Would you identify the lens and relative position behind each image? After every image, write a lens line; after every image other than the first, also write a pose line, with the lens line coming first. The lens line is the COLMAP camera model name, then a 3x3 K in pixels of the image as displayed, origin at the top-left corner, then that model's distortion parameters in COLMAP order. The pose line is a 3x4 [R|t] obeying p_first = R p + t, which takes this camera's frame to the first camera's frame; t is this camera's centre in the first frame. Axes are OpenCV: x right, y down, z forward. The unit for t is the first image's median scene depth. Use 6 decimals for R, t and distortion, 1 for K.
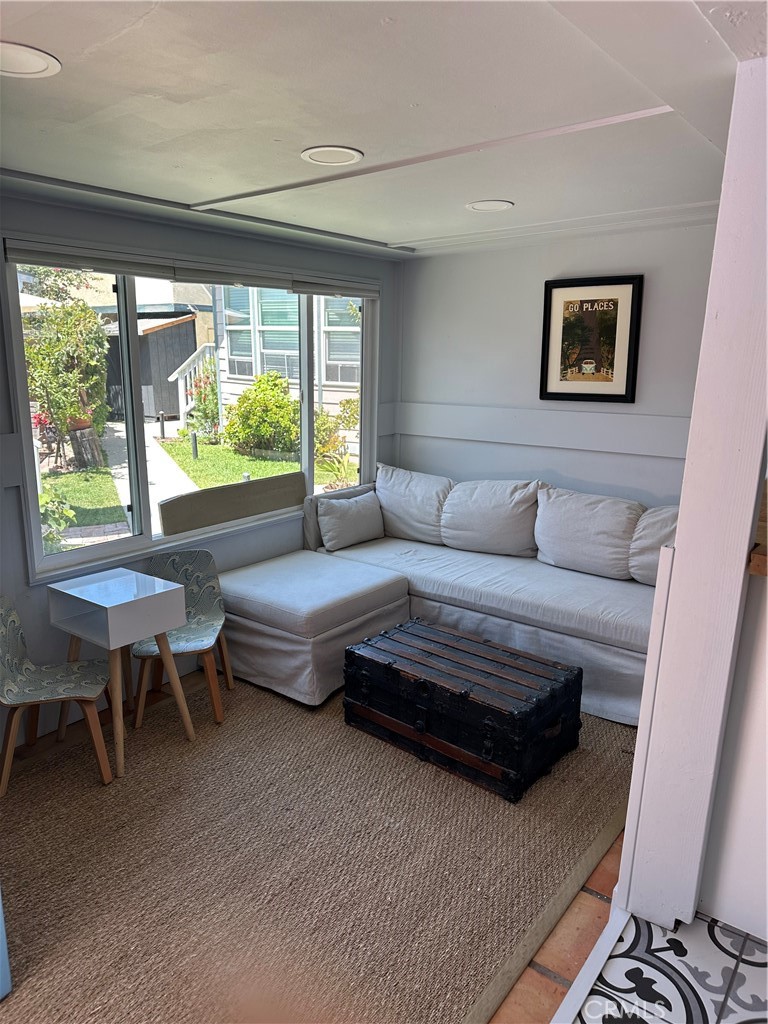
lens RADIAL K [[640.3, 0, 361.6], [0, 640.3, 516.1], [0, 0, 1]] dist [0.089679, -0.096199]
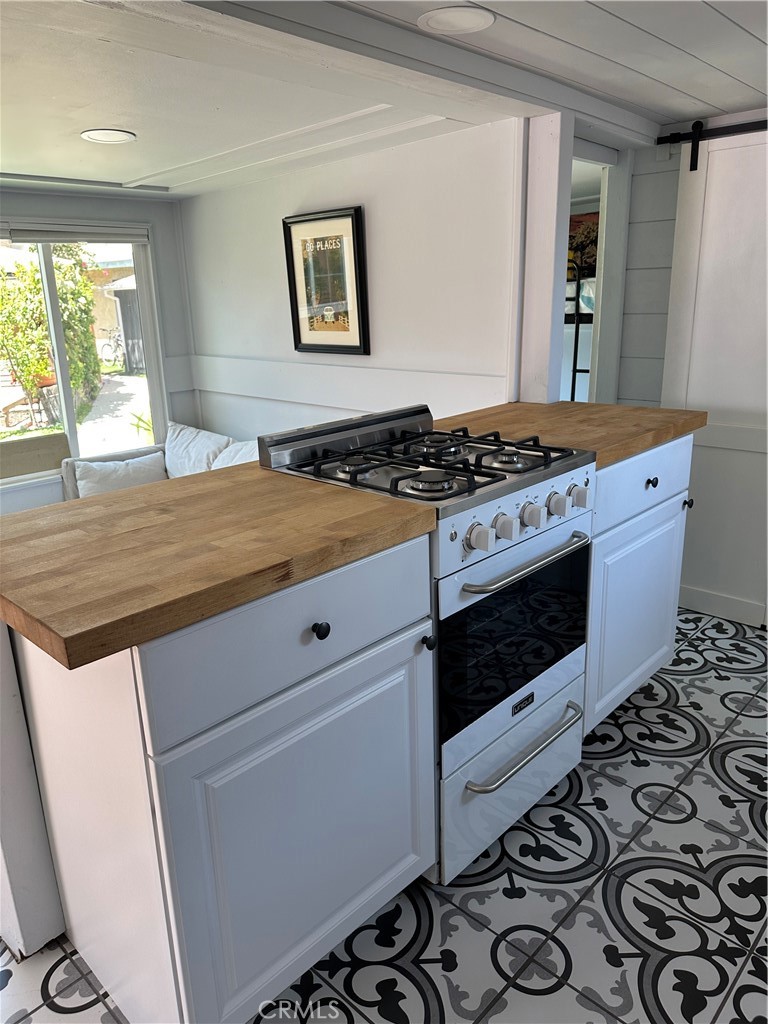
lens RADIAL K [[646.0, 0, 411.5], [0, 646.0, 514.6], [0, 0, 1]] dist [0.002823, -0.001757]
pose [[0.989999, 0.014330, -0.140343, 0.577863], [-0.003201, 0.996853, 0.079210, -0.026850], [0.141036, -0.077968, 0.986929, 0.118903]]
